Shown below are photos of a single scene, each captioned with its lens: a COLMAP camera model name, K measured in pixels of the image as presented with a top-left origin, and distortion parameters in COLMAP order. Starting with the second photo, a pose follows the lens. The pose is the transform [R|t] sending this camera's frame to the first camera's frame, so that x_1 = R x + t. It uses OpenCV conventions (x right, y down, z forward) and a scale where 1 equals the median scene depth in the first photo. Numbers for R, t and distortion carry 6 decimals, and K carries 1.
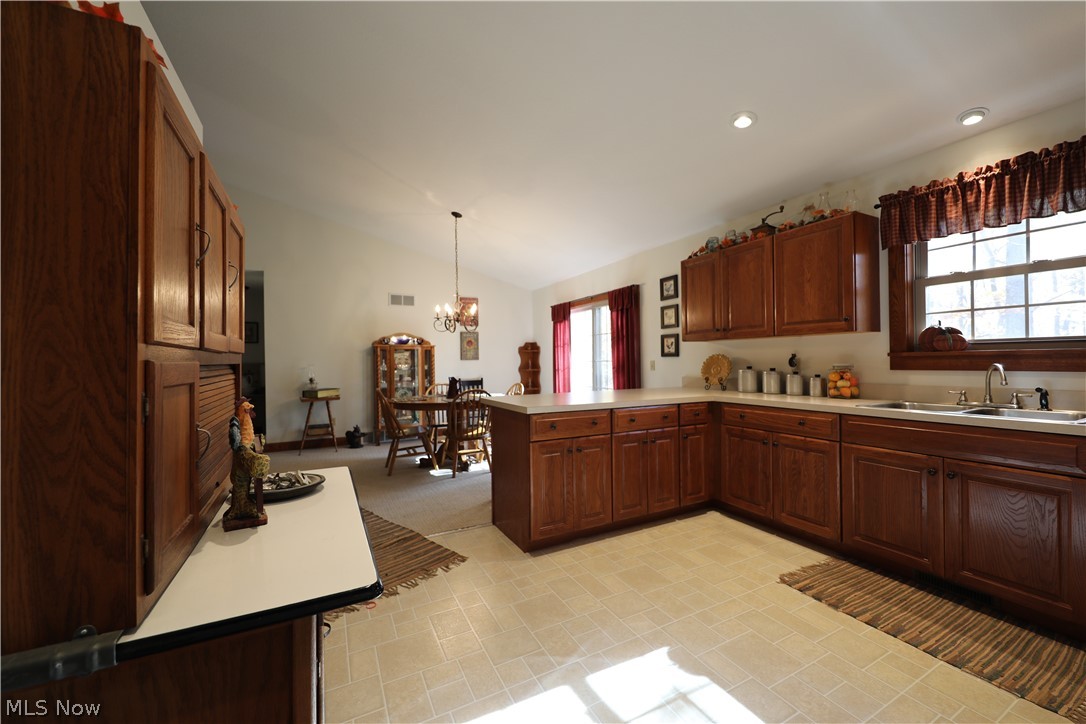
lens RADIAL K [[418.8, 0, 544.6], [0, 418.8, 360.5], [0, 0, 1]] dist [0.010717, -0.005308]
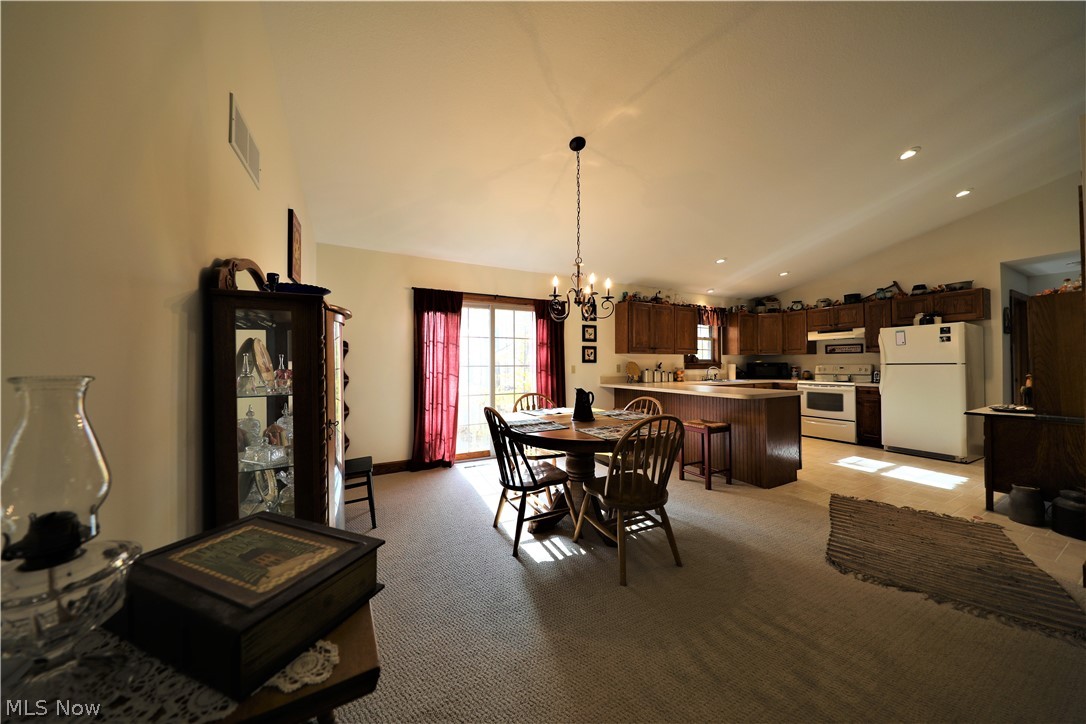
lens RADIAL K [[340.1, 0, 545.1], [0, 340.1, 361.1], [0, 0, 1]] dist [0.004828, -0.004482]
pose [[0.010679, 0.022943, 0.999680, -0.795949], [0.002206, 0.999734, -0.022968, 0.010674], [-0.999941, 0.002450, 0.010626, 1.119366]]
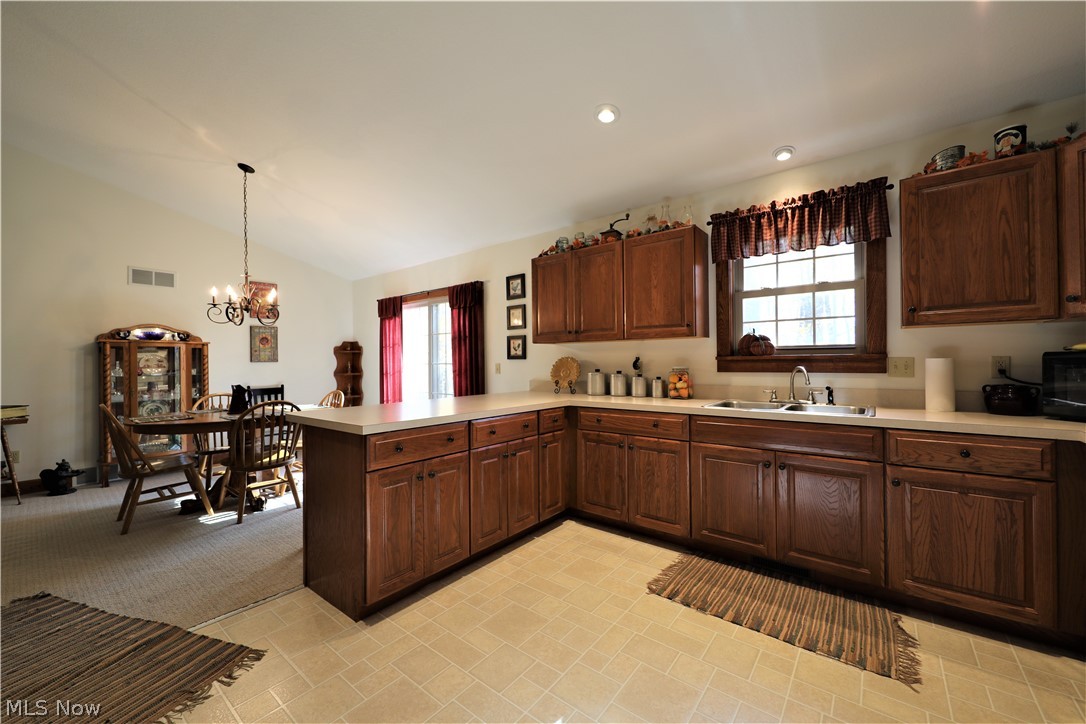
lens RADIAL K [[418.8, 0, 545.3], [0, 418.8, 361.1], [0, 0, 1]] dist [0.010717, -0.005308]
pose [[0.914256, 0.003861, 0.405118, -0.025968], [-0.001925, 0.999985, -0.005187, 0.000056], [-0.405132, 0.003963, 0.914250, 0.103853]]
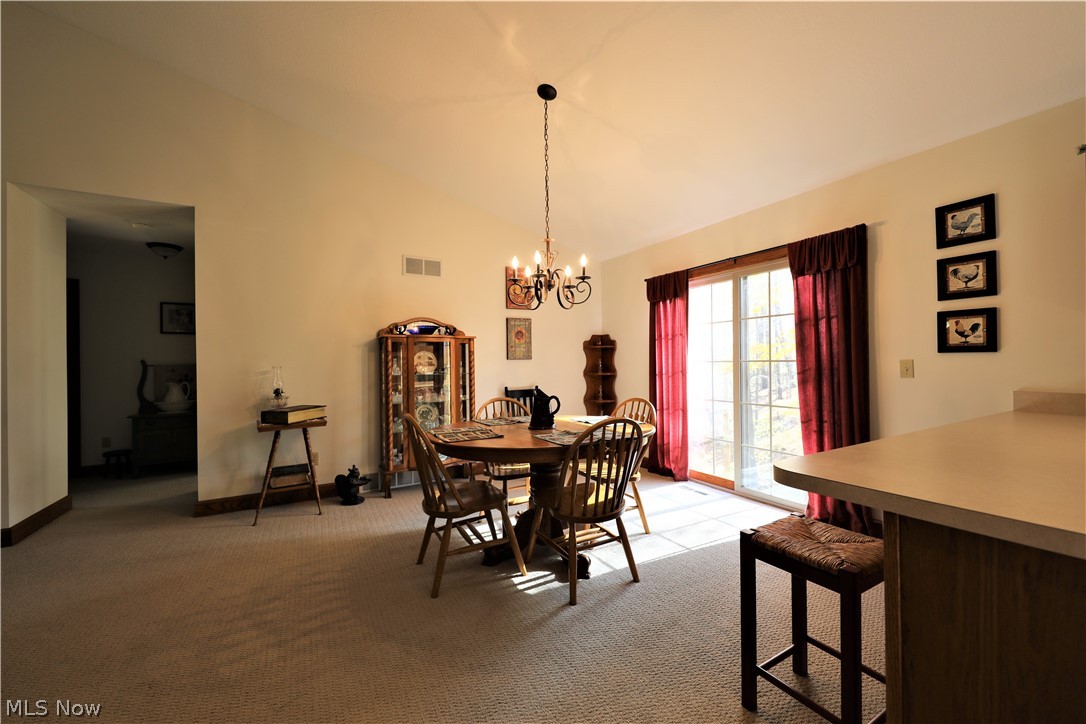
lens RADIAL K [[418.8, 0, 544.3], [0, 418.8, 360.6], [0, 0, 1]] dist [0.010717, -0.005308]
pose [[0.999171, 0.001712, 0.040683, -0.251923], [-0.001573, 0.999993, -0.003438, 0.004266], [-0.040689, 0.003371, 0.999166, 0.485884]]
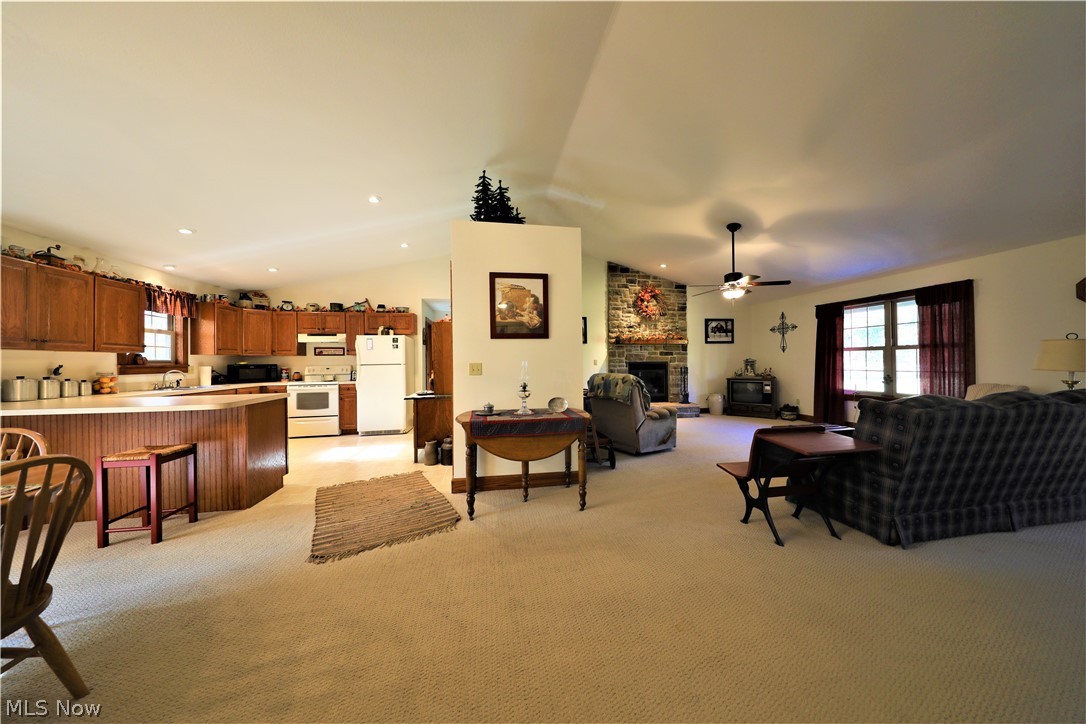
lens RADIAL K [[340.1, 0, 543.6], [0, 340.1, 361.1], [0, 0, 1]] dist [0.004828, -0.004482]
pose [[-0.952819, 0.024583, 0.302543, -0.783290], [0.023058, 0.999697, -0.008613, 0.010521], [-0.302663, -0.001231, -0.953097, 1.094108]]
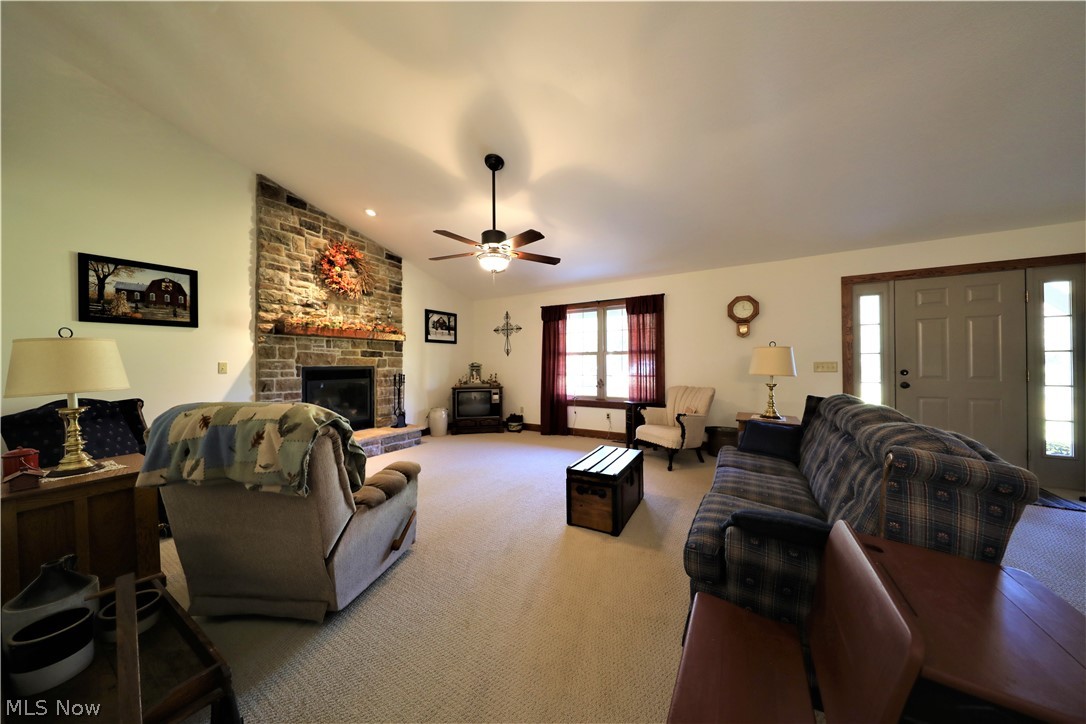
lens RADIAL K [[340.1, 0, 544.5], [0, 340.1, 361.0], [0, 0, 1]] dist [0.004828, -0.004482]
pose [[-0.850009, 0.016146, -0.526520, -0.749577], [0.019542, 0.999809, -0.000888, 0.007782], [0.526405, -0.011044, -0.850162, 0.557208]]
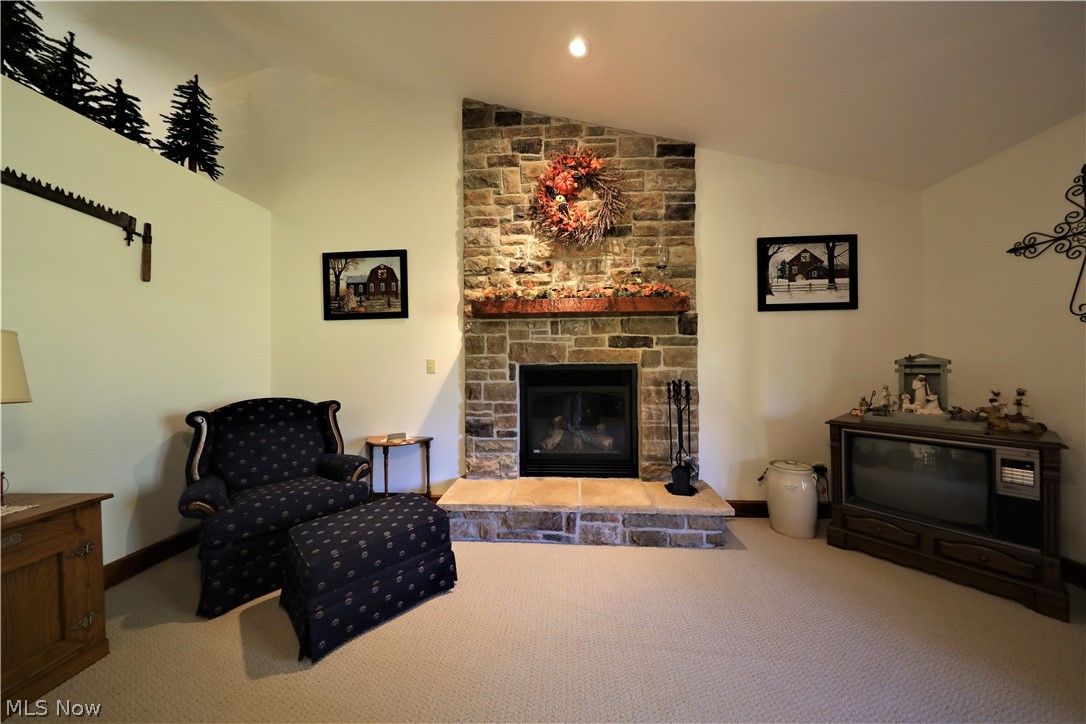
lens RADIAL K [[340.1, 0, 545.0], [0, 340.1, 360.6], [0, 0, 1]] dist [0.004828, -0.004482]
pose [[-0.852370, 0.025158, 0.522334, -1.027290], [0.021151, 0.999683, -0.013635, 0.010822], [-0.522512, -0.000574, -0.852632, -0.063968]]
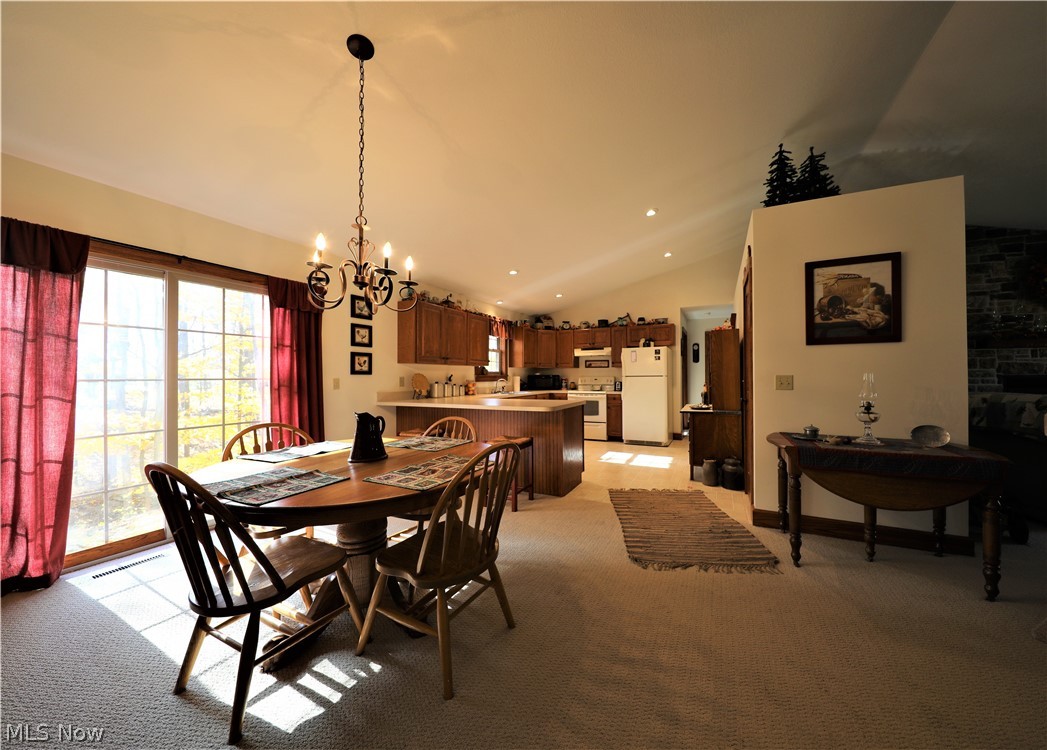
lens RADIAL K [[350.7, 0, 563.8], [0, 350.7, 374.3], [0, 0, 1]] dist [0.000696, -0.002507]
pose [[-0.624722, 0.018950, 0.780617, -0.672365], [0.010830, 0.999820, -0.015604, 0.009158], [-0.780772, -0.001294, -0.624815, 1.137020]]
